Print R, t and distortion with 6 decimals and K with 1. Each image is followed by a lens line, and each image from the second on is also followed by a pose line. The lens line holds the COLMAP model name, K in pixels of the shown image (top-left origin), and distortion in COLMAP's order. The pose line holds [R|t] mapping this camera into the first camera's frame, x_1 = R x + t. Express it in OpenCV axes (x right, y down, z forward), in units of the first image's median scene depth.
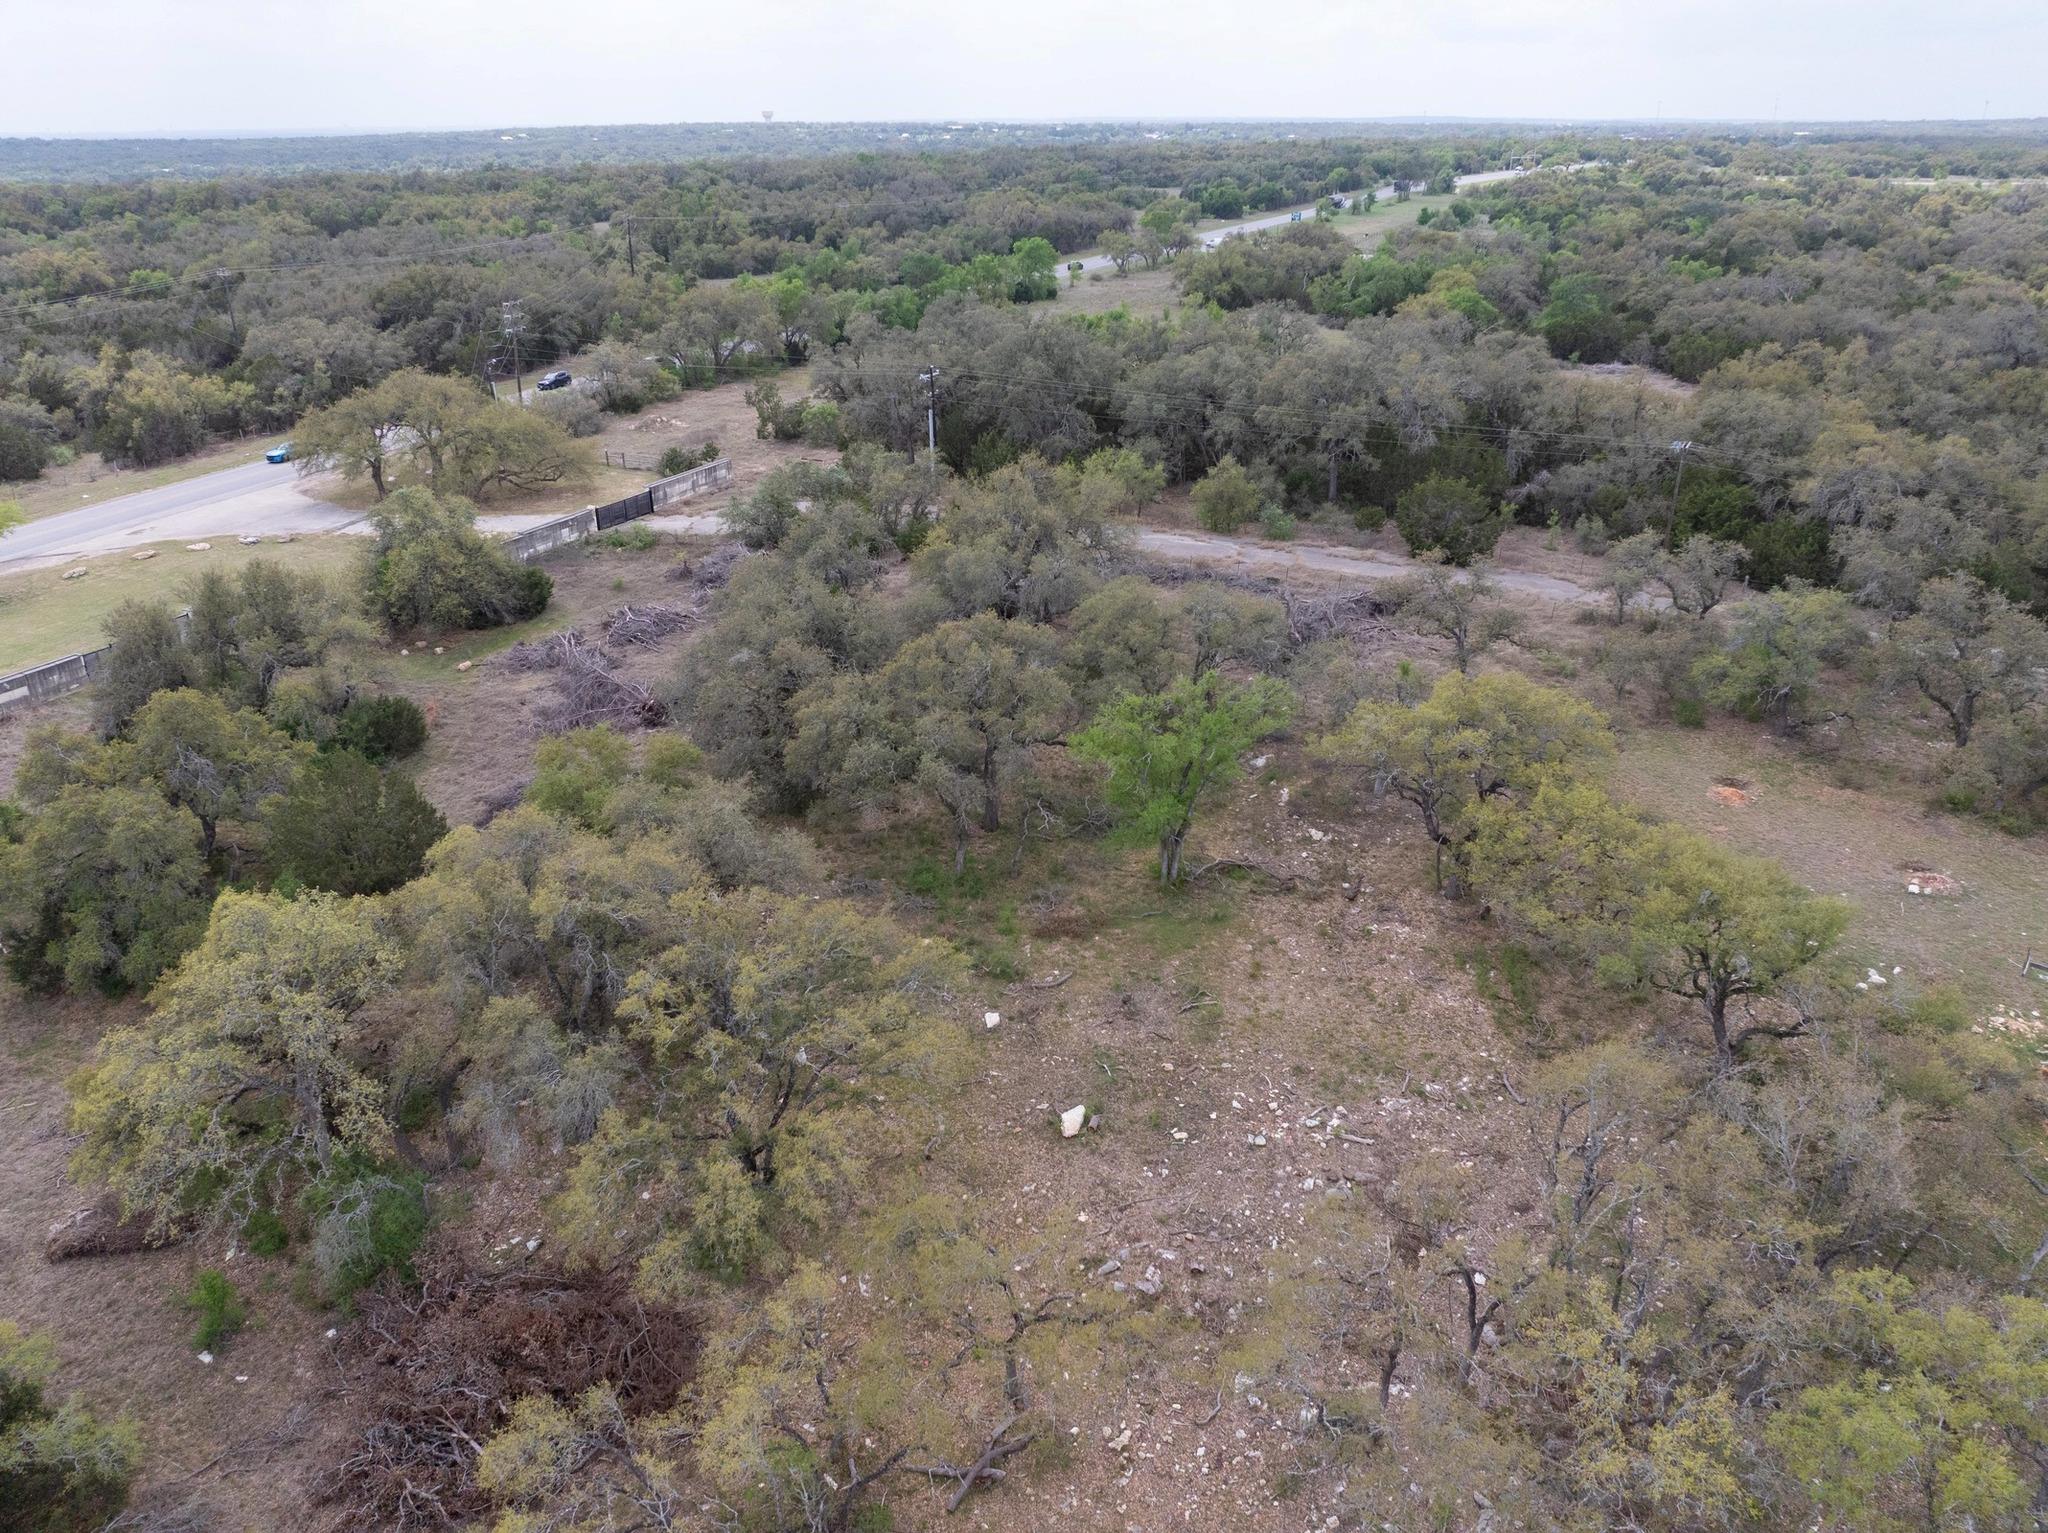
lens RADIAL K [[1438.4, 0, 1030.5], [0, 1438.4, 758.3], [0, 0, 1]] dist [-0.046540, 0.011593]
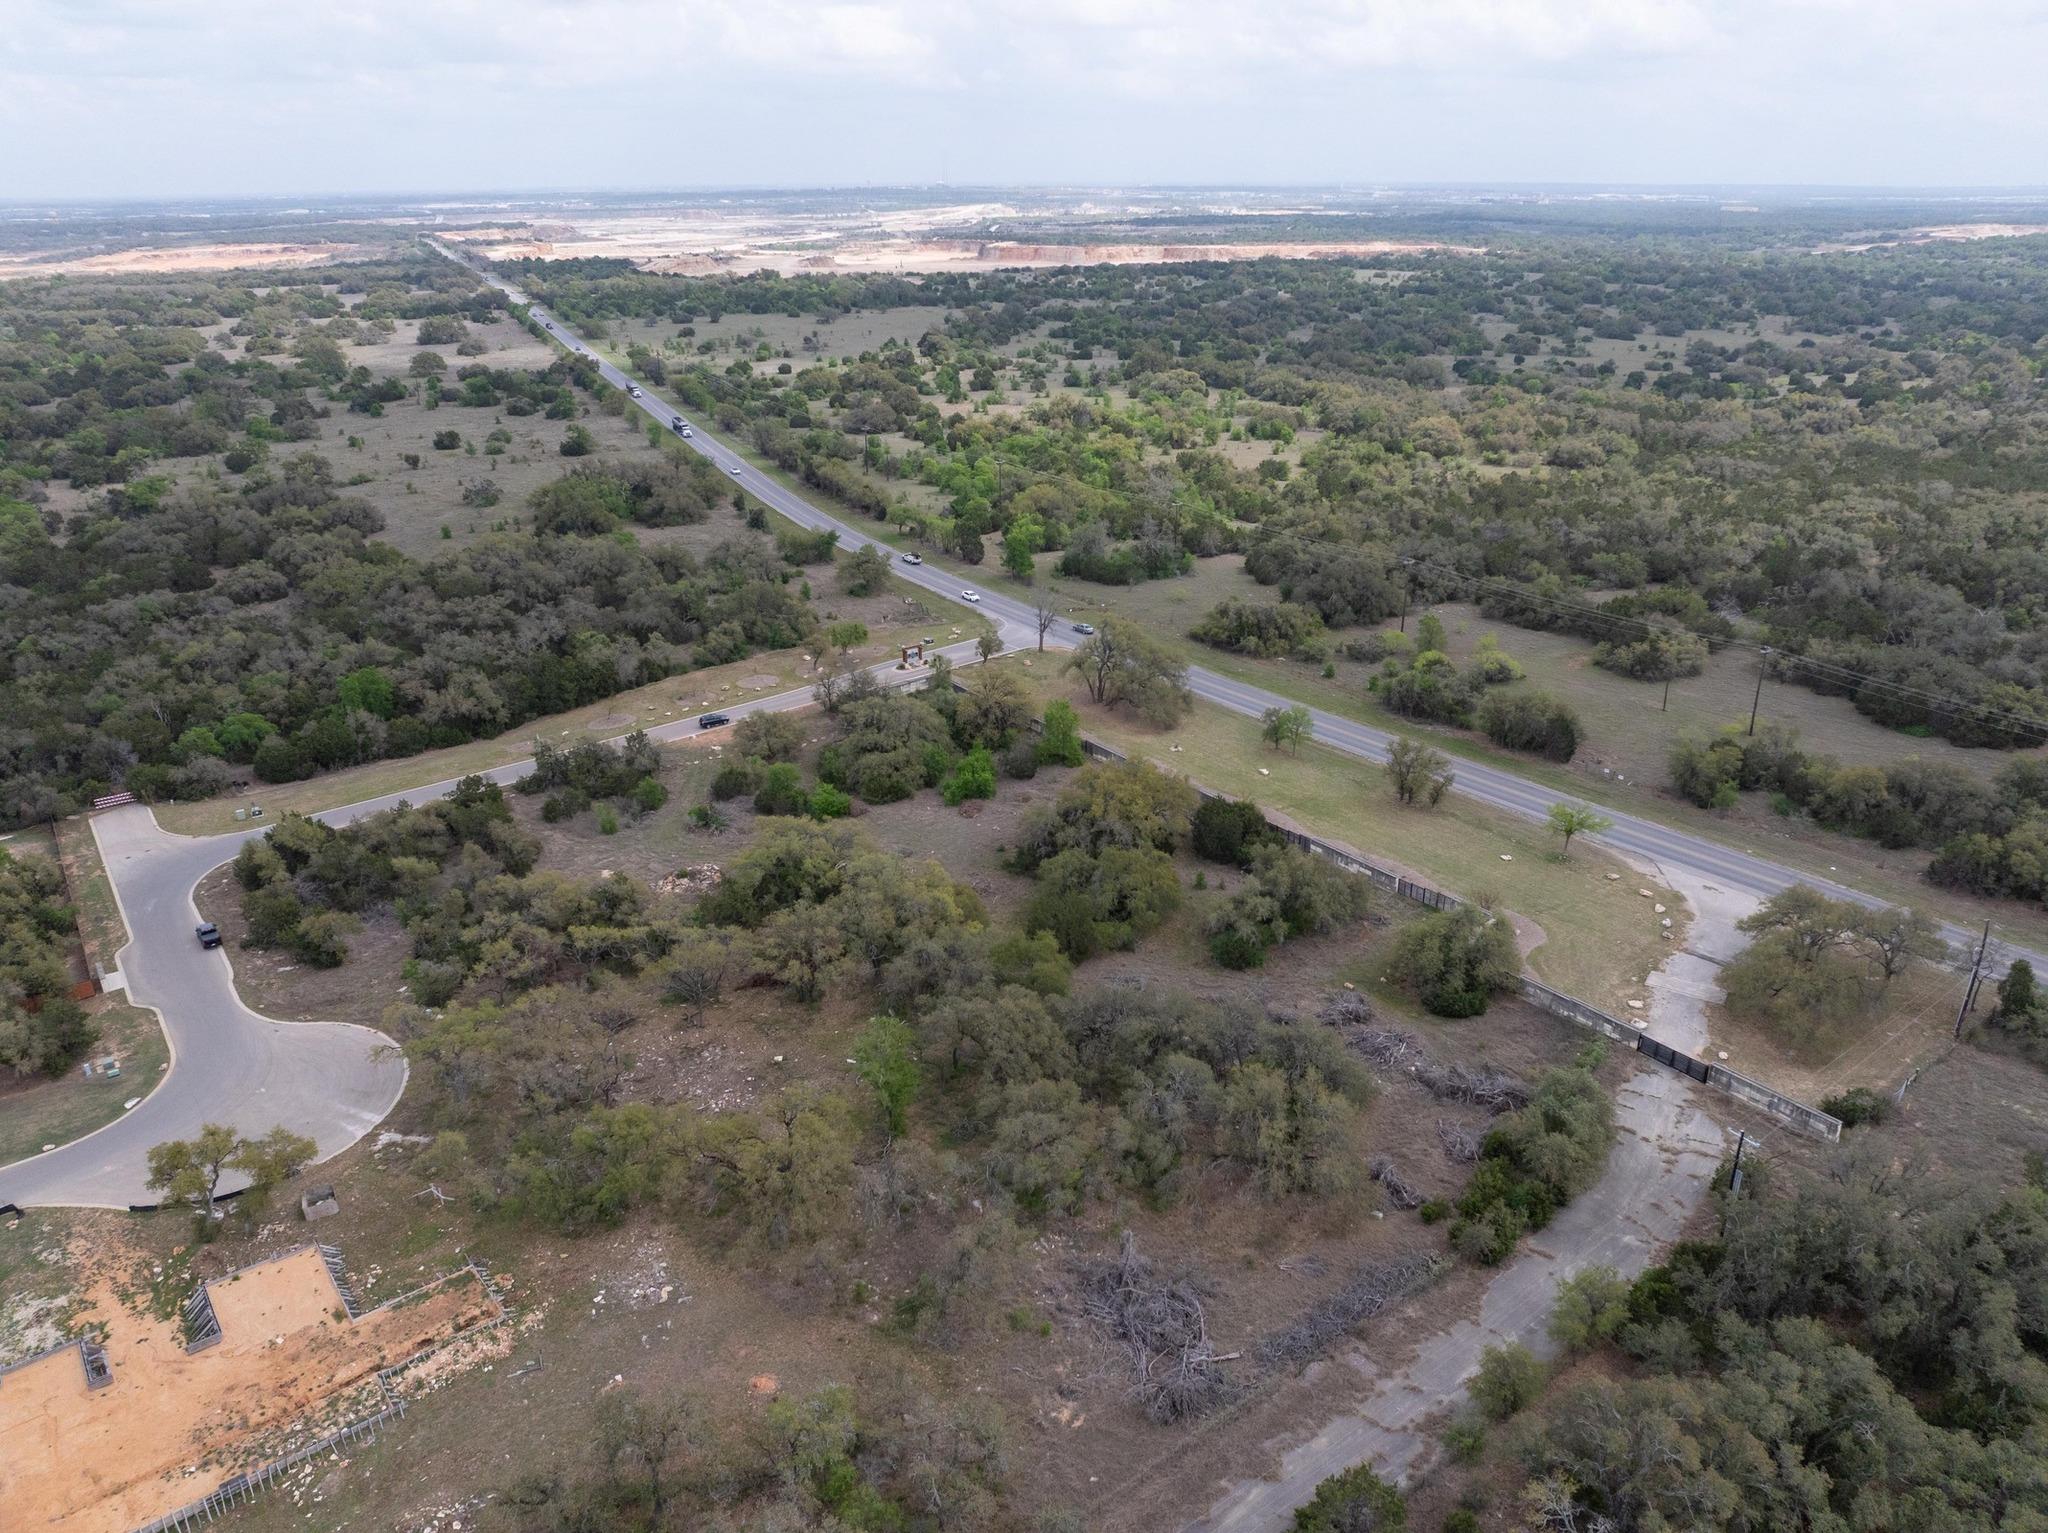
lens RADIAL K [[1441.3, 0, 1028.3], [0, 1441.3, 771.0], [0, 0, 1]] dist [-0.067068, 0.042053]
pose [[-0.466562, 0.345596, -0.814176, 0.655299], [-0.354893, 0.770011, 0.530220, -0.637428], [0.810167, 0.536327, -0.236609, 0.619330]]
